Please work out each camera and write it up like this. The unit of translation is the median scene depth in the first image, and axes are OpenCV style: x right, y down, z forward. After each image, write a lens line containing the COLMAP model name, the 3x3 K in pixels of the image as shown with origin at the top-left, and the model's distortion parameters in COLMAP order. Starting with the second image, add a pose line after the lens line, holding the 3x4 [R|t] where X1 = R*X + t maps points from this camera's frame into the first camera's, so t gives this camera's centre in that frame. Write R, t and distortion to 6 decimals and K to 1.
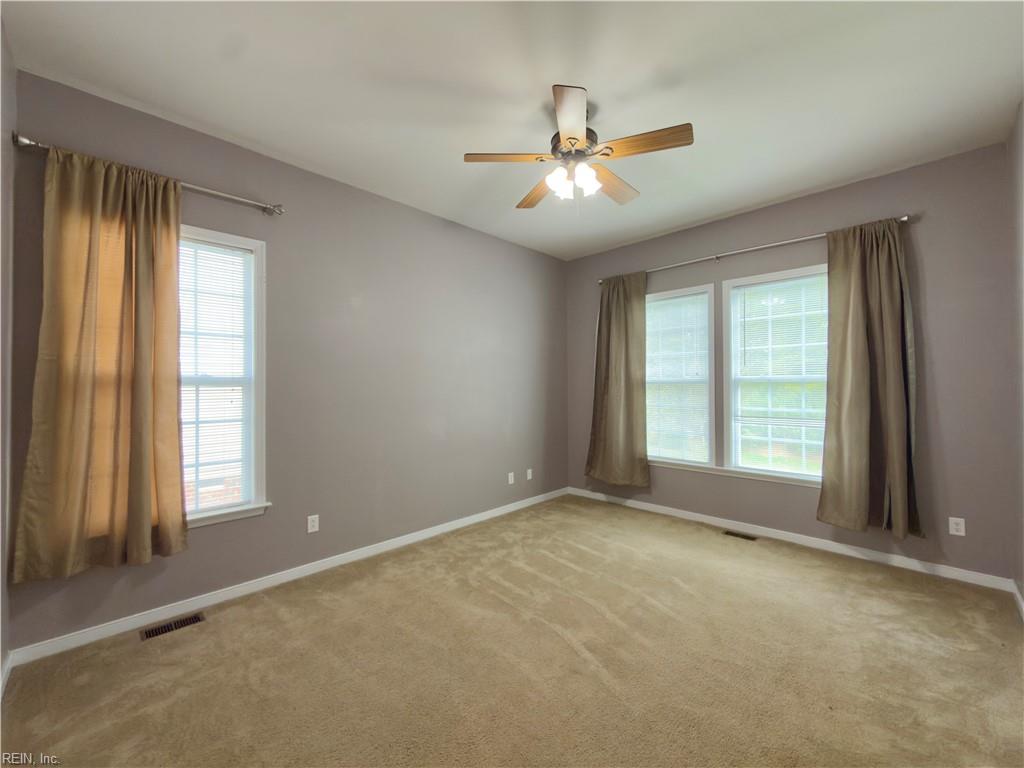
lens RADIAL K [[408.9, 0, 512.0], [0, 408.9, 384.0], [0, 0, 1]] dist [-0.000678, -0.000010]
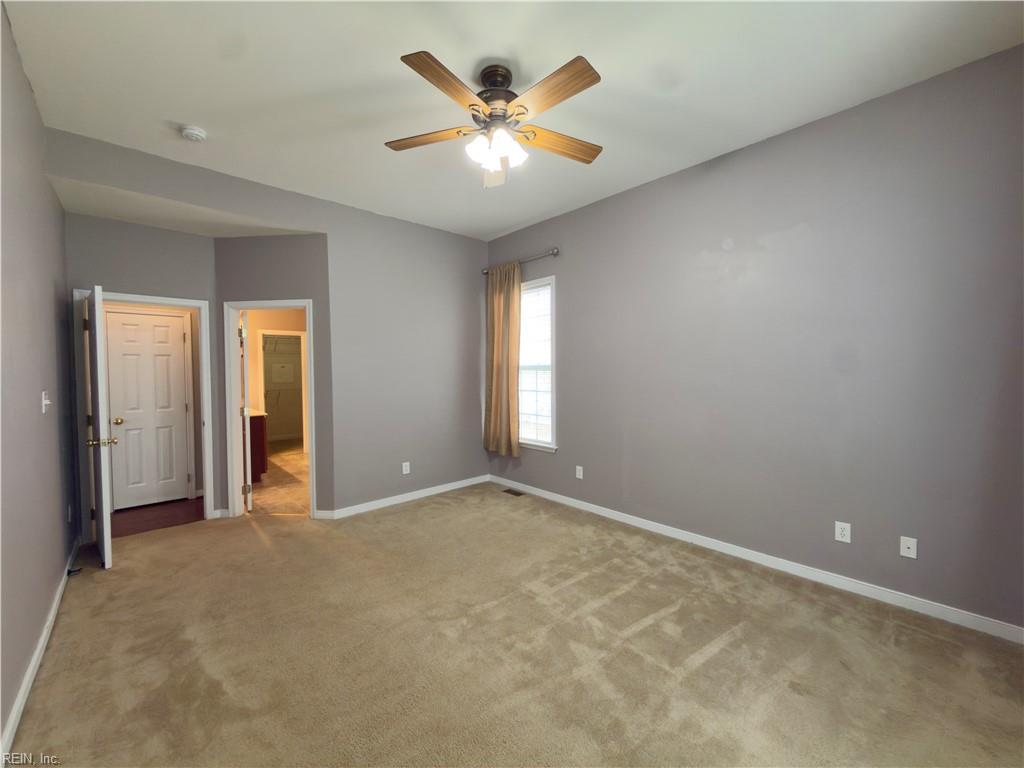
lens RADIAL K [[408.9, 0, 512.0], [0, 408.9, 384.0], [0, 0, 1]] dist [-0.000678, -0.000010]
pose [[-0.045907, 0.036647, -0.998273, 0.952828], [0.009415, 0.999298, 0.036252, -0.000806], [0.998901, -0.007735, -0.046220, 0.931293]]
